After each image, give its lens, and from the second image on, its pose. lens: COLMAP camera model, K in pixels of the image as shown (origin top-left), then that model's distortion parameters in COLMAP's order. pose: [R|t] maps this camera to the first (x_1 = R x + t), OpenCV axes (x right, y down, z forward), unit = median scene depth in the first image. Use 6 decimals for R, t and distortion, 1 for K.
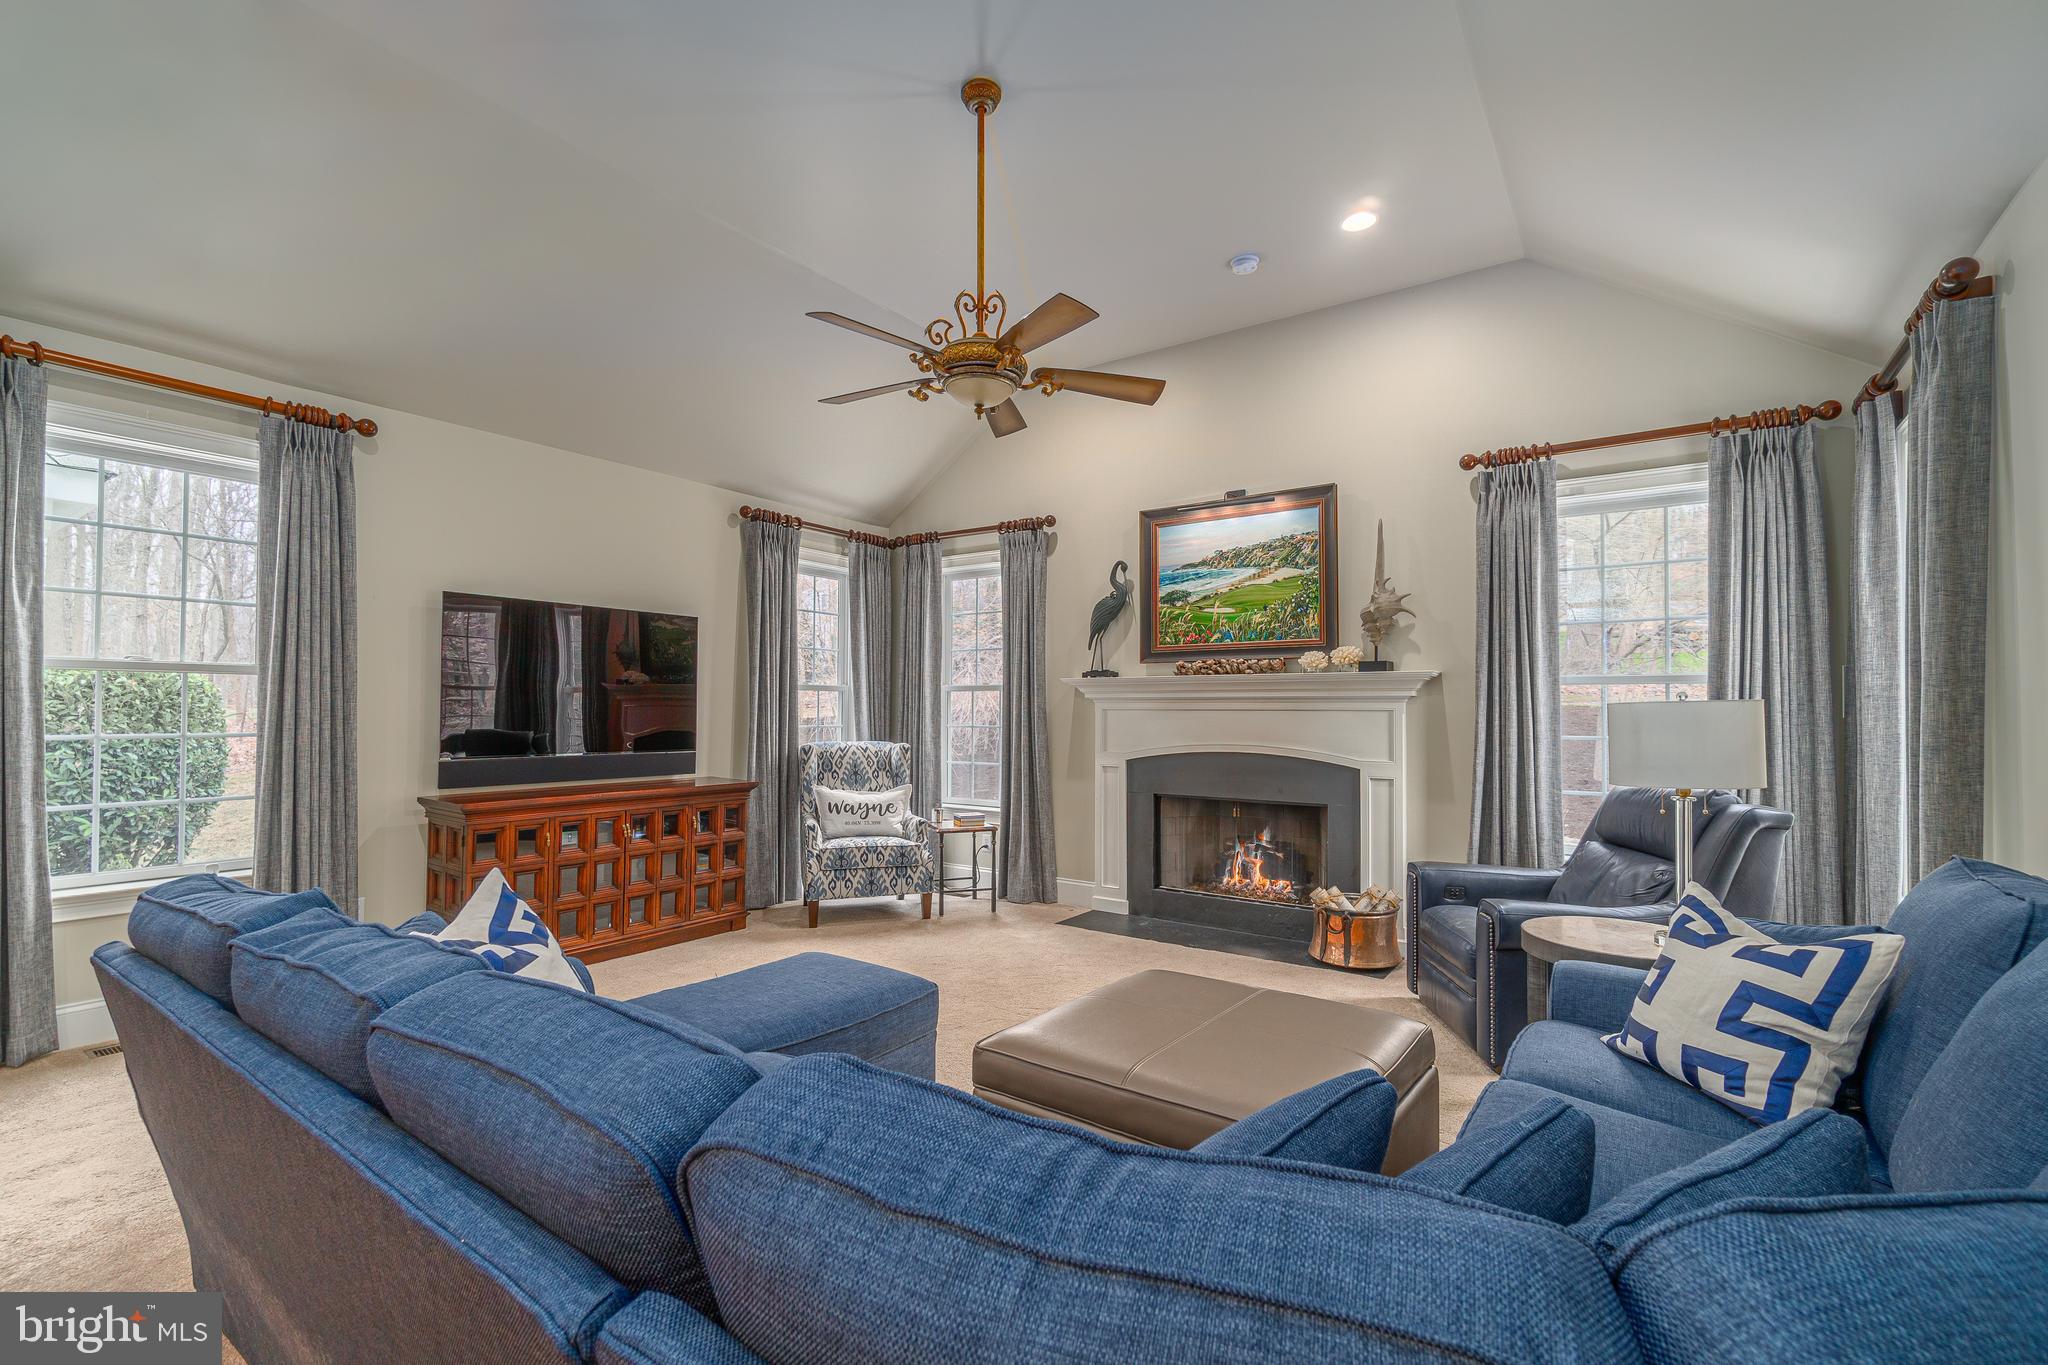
lens RADIAL K [[900.3, 0, 1014.0], [0, 900.3, 690.1], [0, 0, 1]] dist [-0.004974, 0.001814]
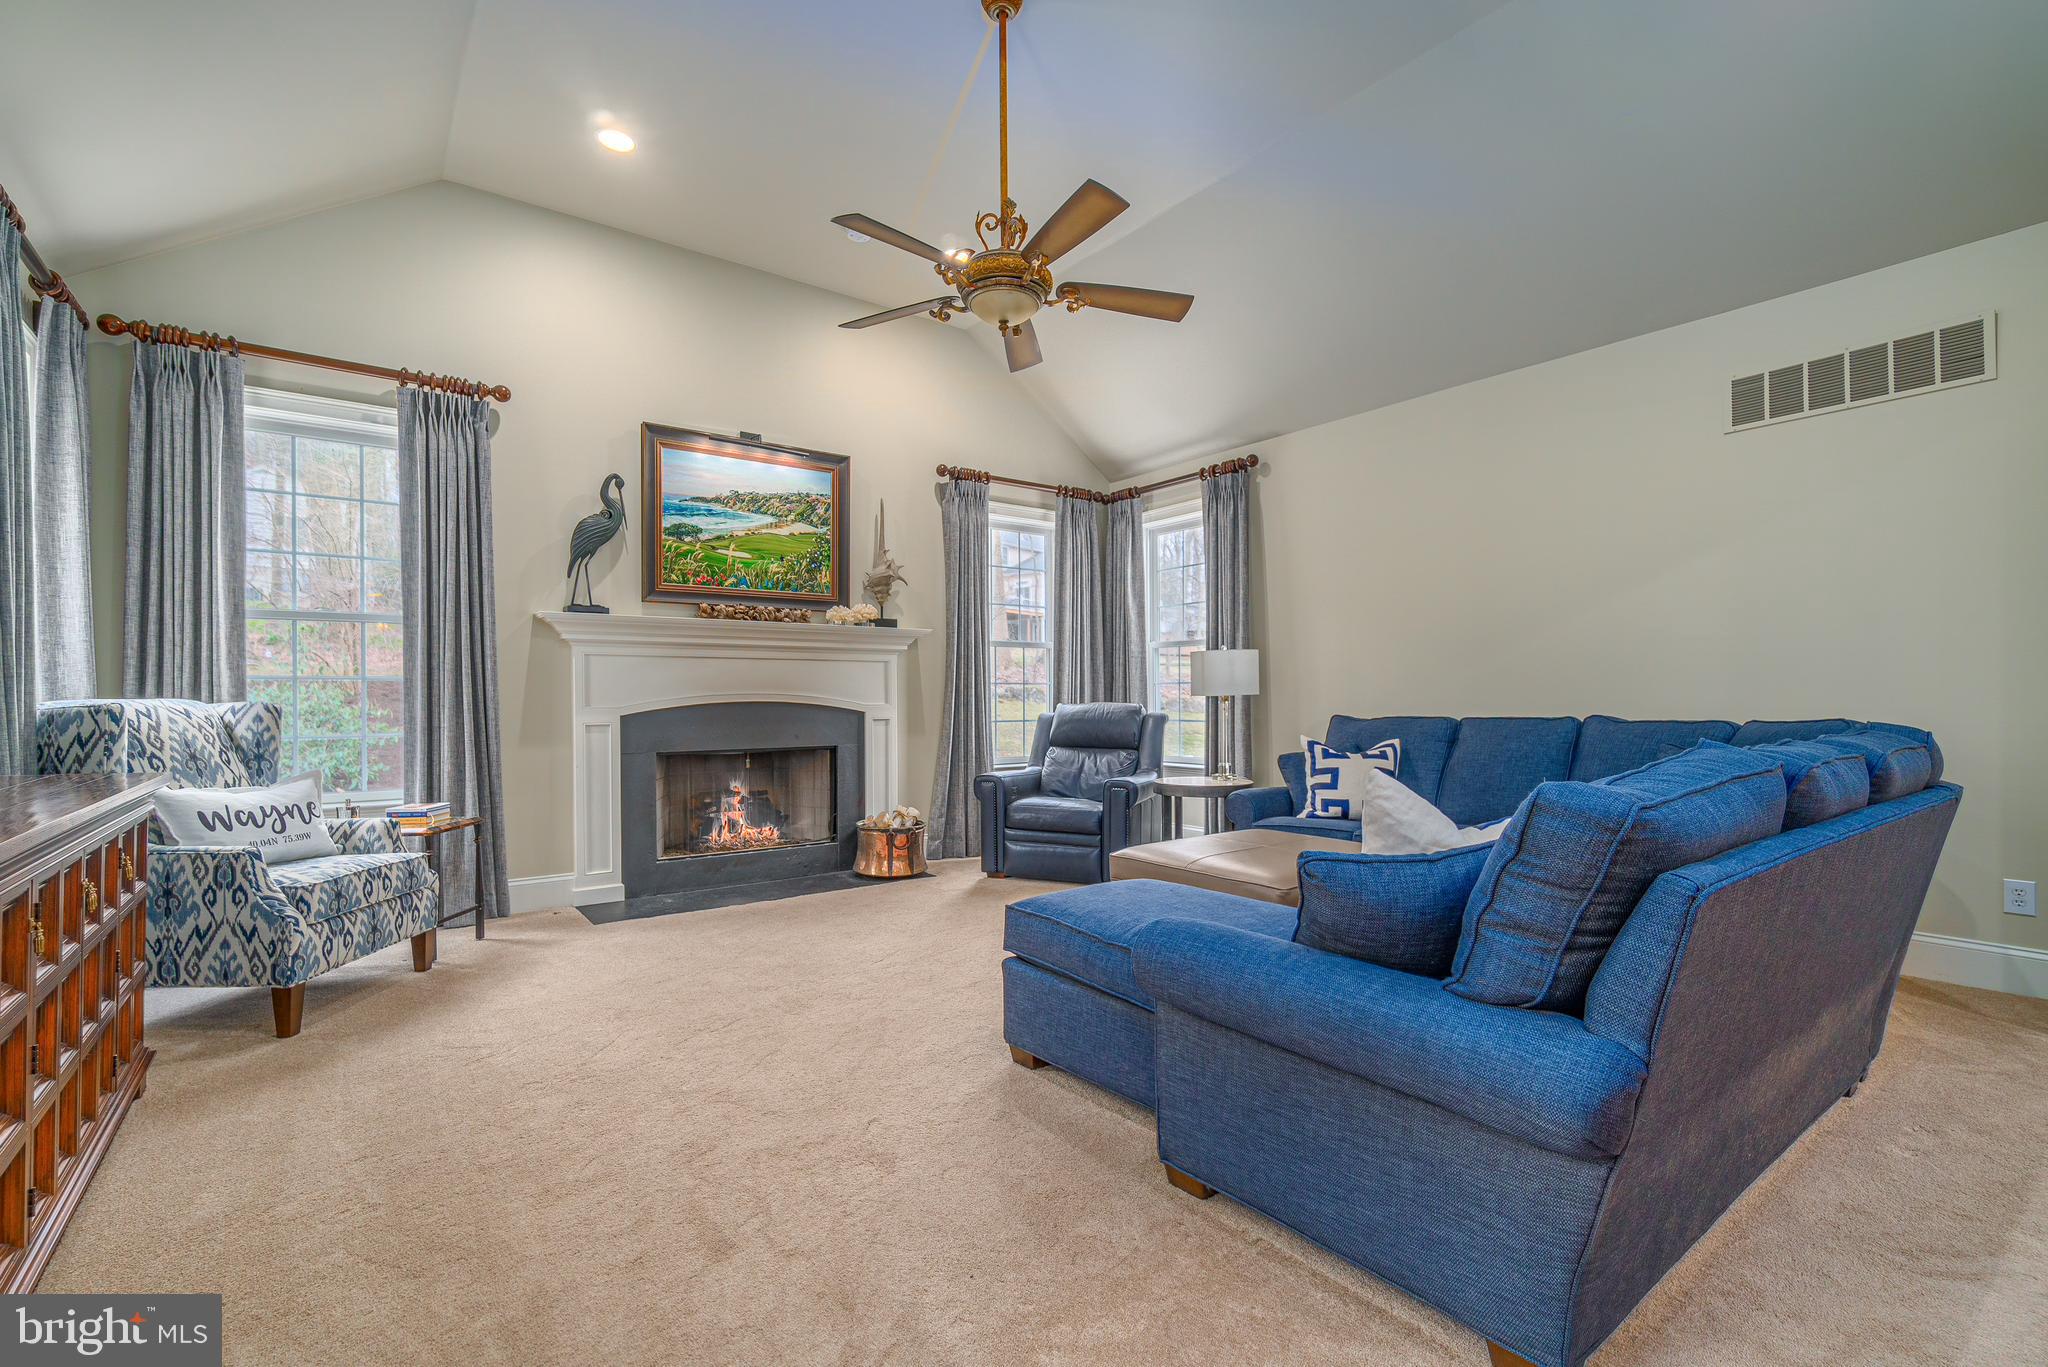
lens RADIAL K [[900.3, 0, 1017.6], [0, 900.3, 705.4], [0, 0, 1]] dist [-0.004974, 0.001814]
pose [[0.303945, -0.015179, 0.952569, -0.594793], [-0.016878, 0.999630, 0.021314, 0.047054], [-0.952540, -0.022556, 0.303576, 0.421992]]
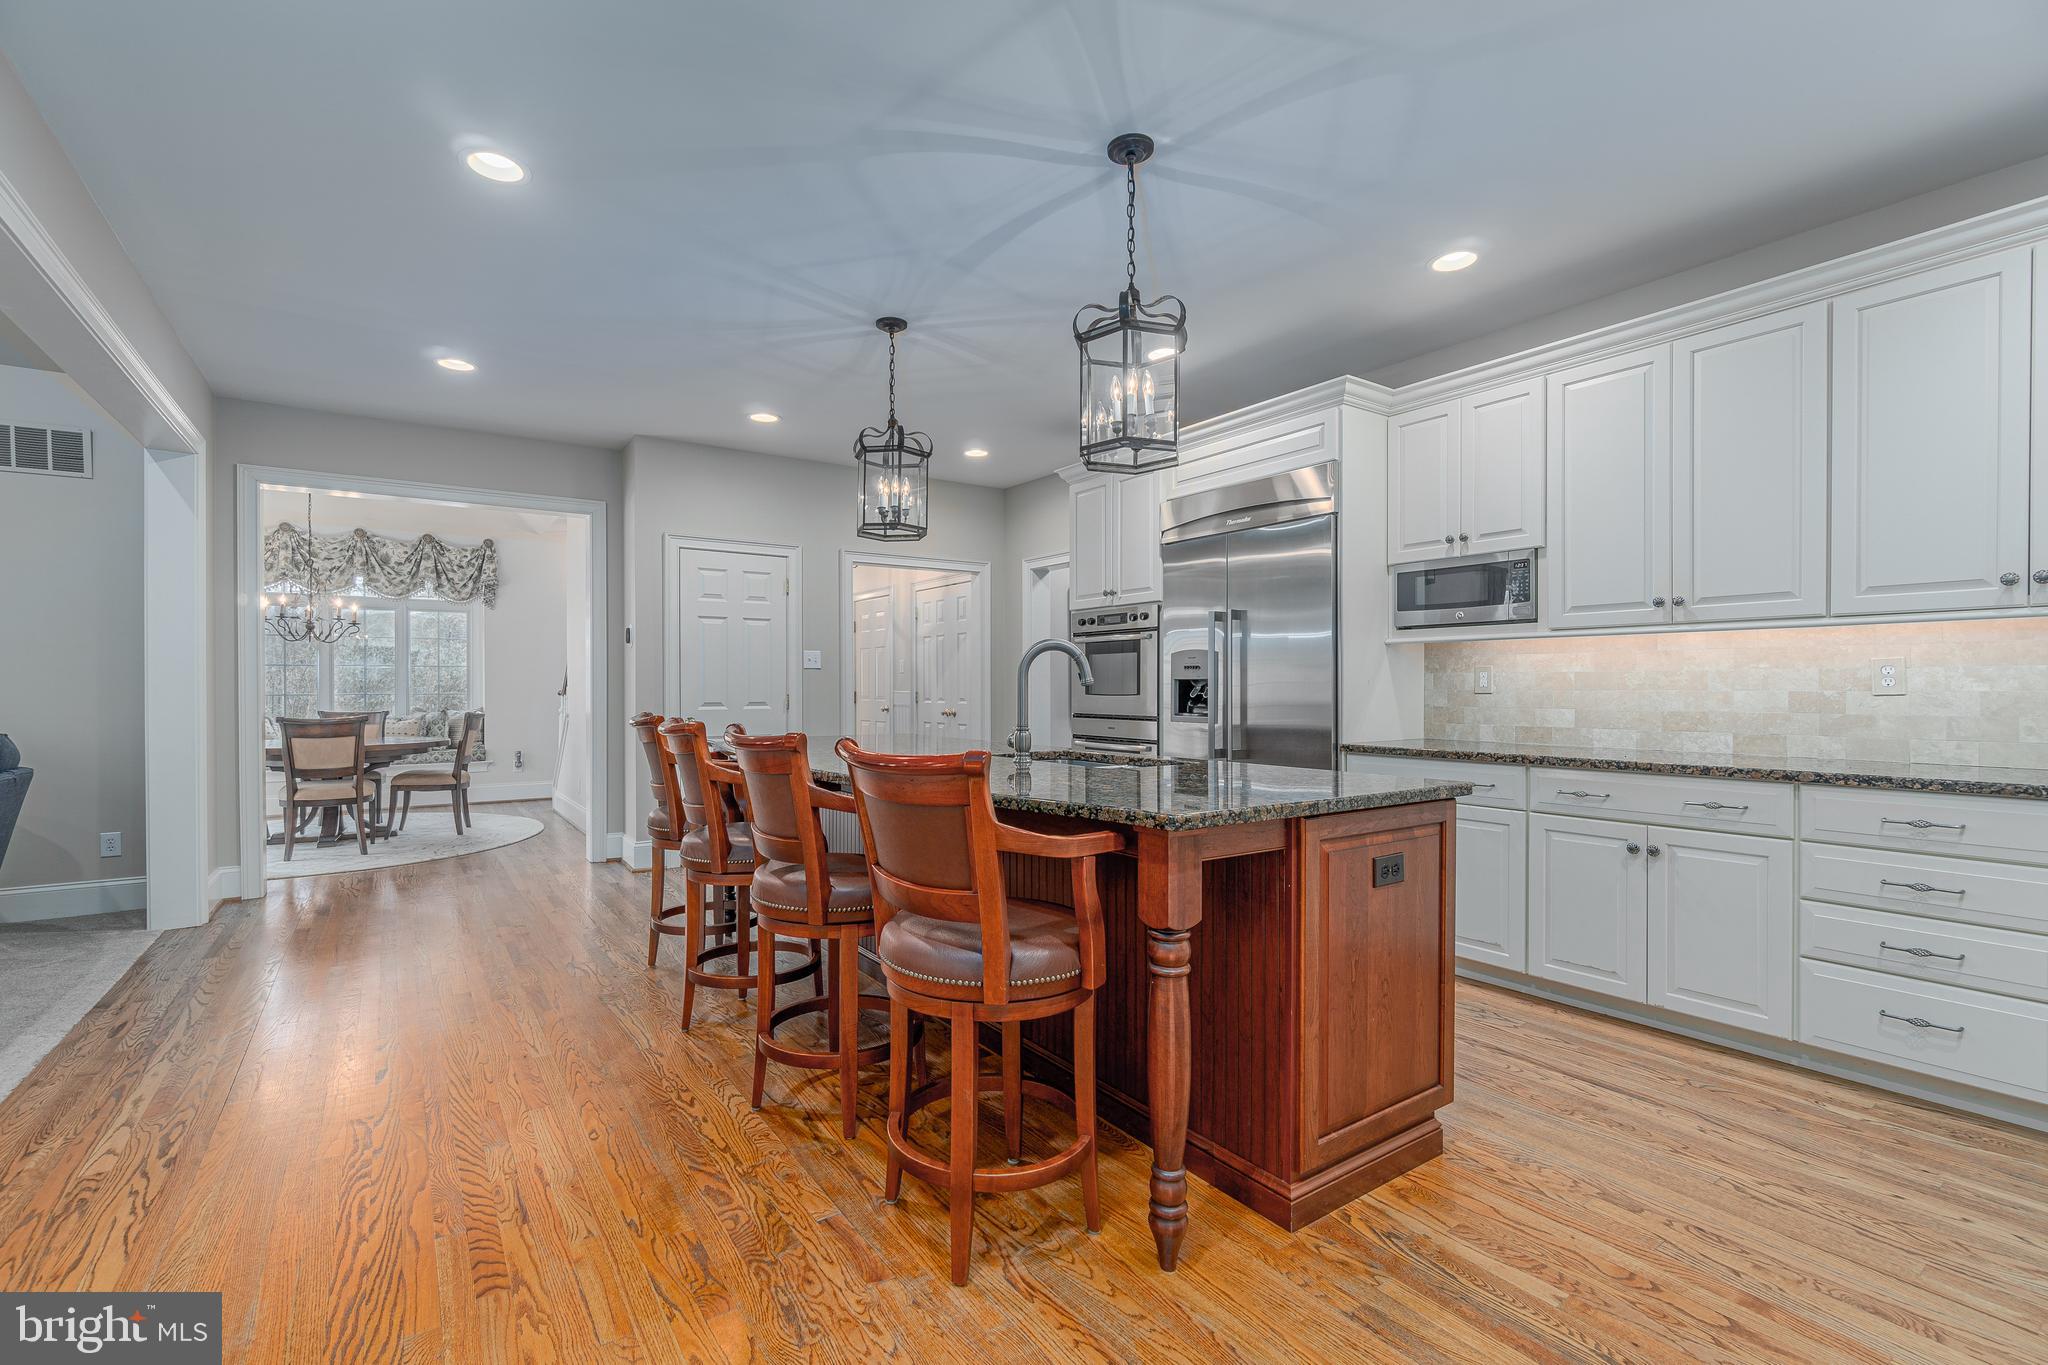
lens RADIAL K [[900.3, 0, 1008.7], [0, 900.3, 687.4], [0, 0, 1]] dist [-0.004974, 0.001814]
pose [[-0.941296, -0.001749, 0.337578, -0.902681], [-0.009997, 0.999692, -0.022697, 0.038186], [-0.337434, -0.024739, -0.941024, 0.481403]]
